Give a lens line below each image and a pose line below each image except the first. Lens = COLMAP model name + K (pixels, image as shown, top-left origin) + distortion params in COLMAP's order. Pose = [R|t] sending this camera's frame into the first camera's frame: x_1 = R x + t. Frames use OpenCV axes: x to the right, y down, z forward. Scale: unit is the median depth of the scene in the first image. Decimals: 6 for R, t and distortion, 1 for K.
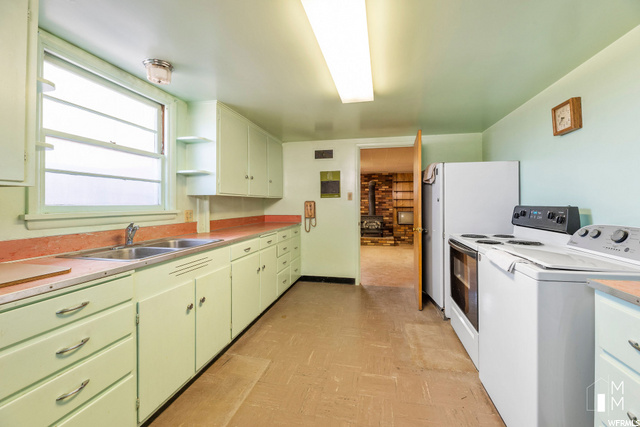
lens RADIAL K [[255.0, 0, 315.5], [0, 255.0, 201.9], [0, 0, 1]] dist [-0.001174, 0.000614]
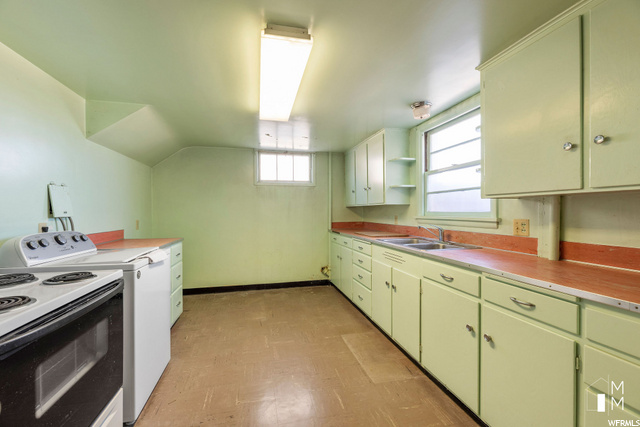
lens RADIAL K [[255.0, 0, 318.3], [0, 255.0, 213.1], [0, 0, 1]] dist [-0.001174, 0.000614]
pose [[-0.880465, 0.006174, -0.474071, 0.397229], [0.007148, 0.999974, -0.000254, 0.012911], [0.474057, -0.003613, -0.880487, 1.585118]]
